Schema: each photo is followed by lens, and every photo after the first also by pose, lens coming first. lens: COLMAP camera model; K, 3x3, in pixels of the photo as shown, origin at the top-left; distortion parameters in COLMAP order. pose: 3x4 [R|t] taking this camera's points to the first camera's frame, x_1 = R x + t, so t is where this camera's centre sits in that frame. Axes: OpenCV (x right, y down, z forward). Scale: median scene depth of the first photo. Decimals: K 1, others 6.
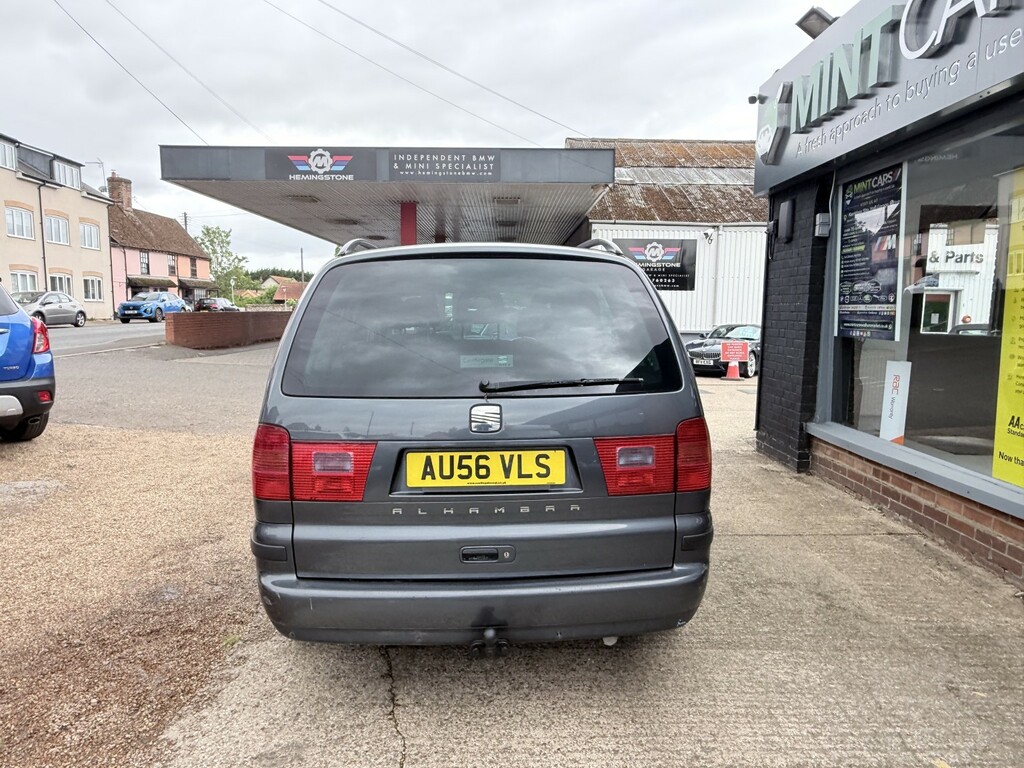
lens RADIAL K [[659.4, 0, 503.7], [0, 659.4, 385.8], [0, 0, 1]] dist [-0.001738, 0.003388]
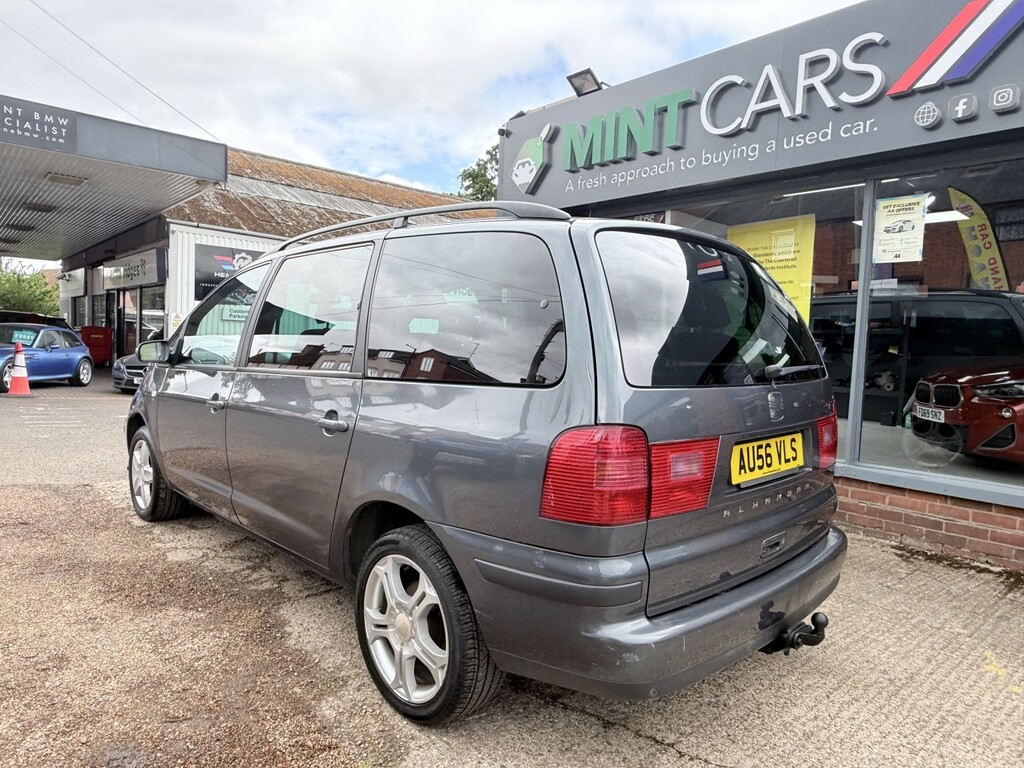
lens RADIAL K [[659.4, 0, 506.8], [0, 659.4, 387.9], [0, 0, 1]] dist [-0.001738, 0.003388]
pose [[0.752059, -0.021719, 0.658738, -0.411104], [0.041422, 0.999039, -0.014352, 0.008896], [-0.657793, 0.038080, 0.752236, 0.219303]]
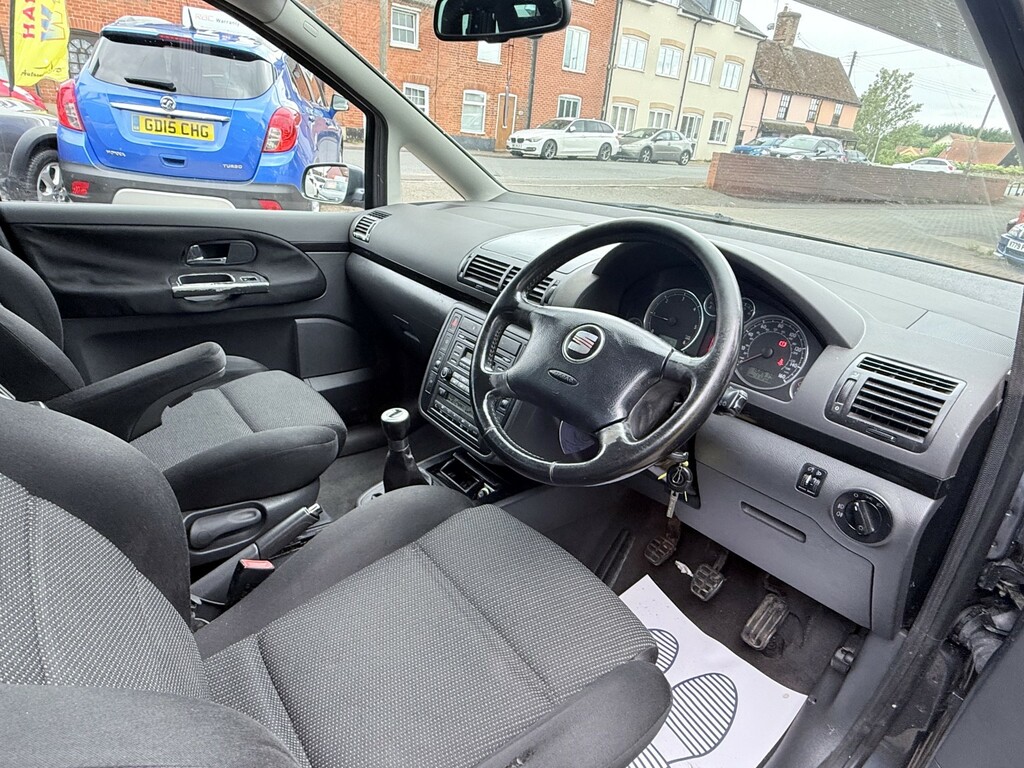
lens RADIAL K [[592.2, 0, 504.5], [0, 592.2, 388.1], [0, 0, 1]] dist [-0.000530, -0.003031]
pose [[0.574400, 0.361944, -0.734208, 0.132697], [-0.172247, 0.930296, 0.323854, -0.075030], [0.800247, -0.059557, 0.596706, 0.876696]]
